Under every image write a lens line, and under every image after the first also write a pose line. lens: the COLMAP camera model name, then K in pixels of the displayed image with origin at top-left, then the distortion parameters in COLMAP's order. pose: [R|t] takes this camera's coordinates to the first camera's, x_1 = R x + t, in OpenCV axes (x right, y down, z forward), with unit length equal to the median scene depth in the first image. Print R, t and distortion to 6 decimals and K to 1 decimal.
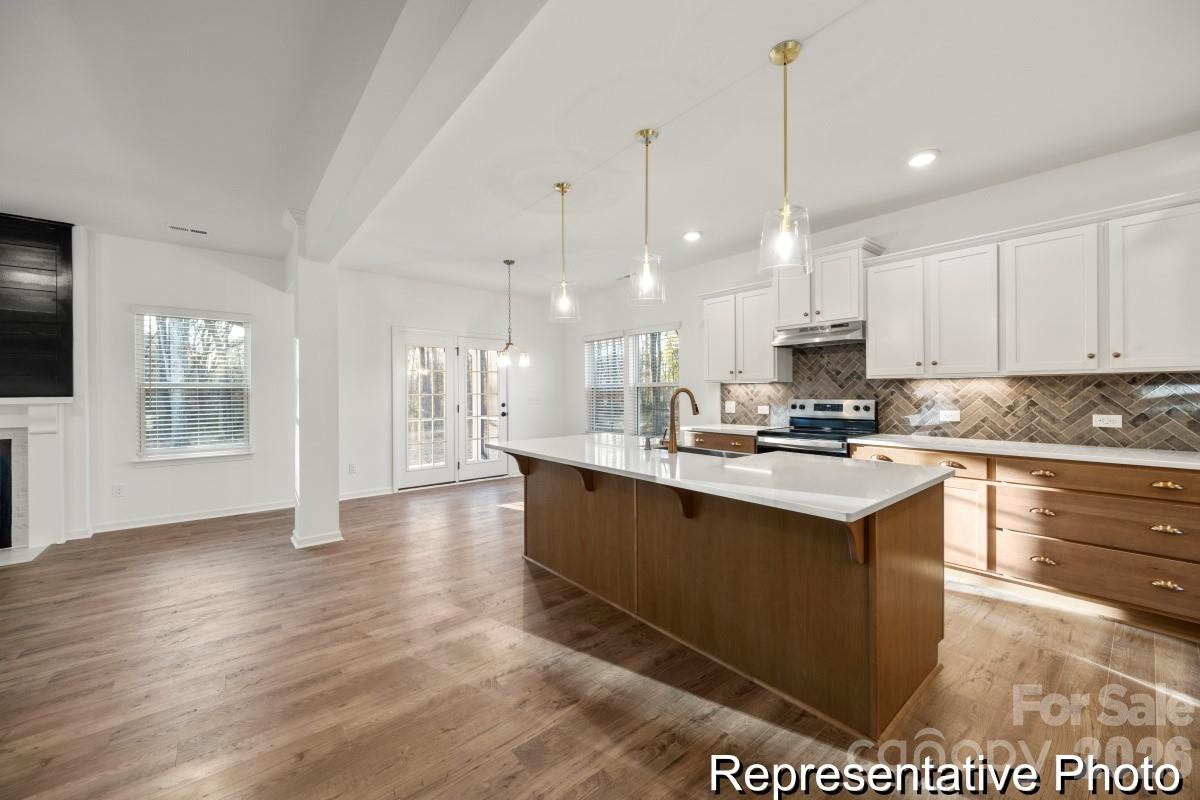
lens RADIAL K [[451.7, 0, 603.7], [0, 451.7, 391.2], [0, 0, 1]] dist [0.009810, 0.000022]
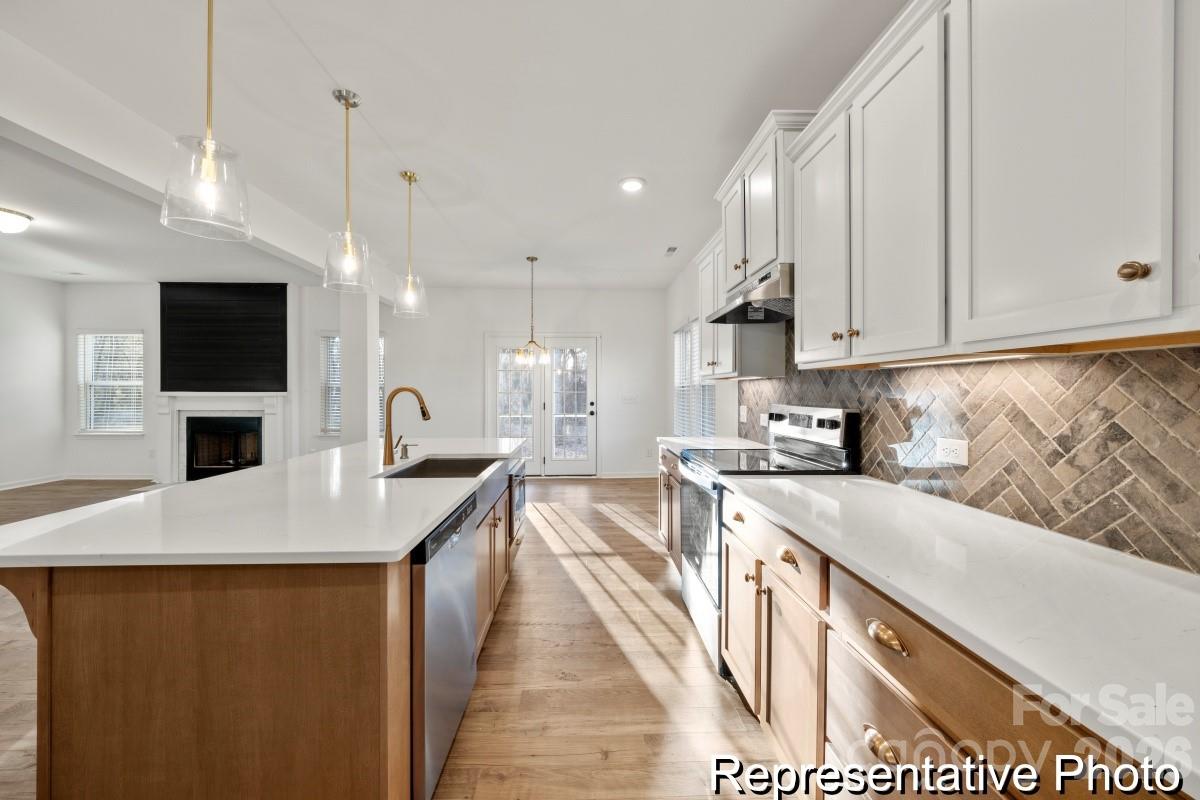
lens RADIAL K [[451.7, 0, 603.7], [0, 451.7, 391.2], [0, 0, 1]] dist [0.009810, 0.000022]
pose [[0.797889, 0.006666, -0.602768, 0.762983], [-0.004348, 0.999976, 0.005304, -0.003769], [0.602789, -0.001611, 0.797899, 0.457189]]
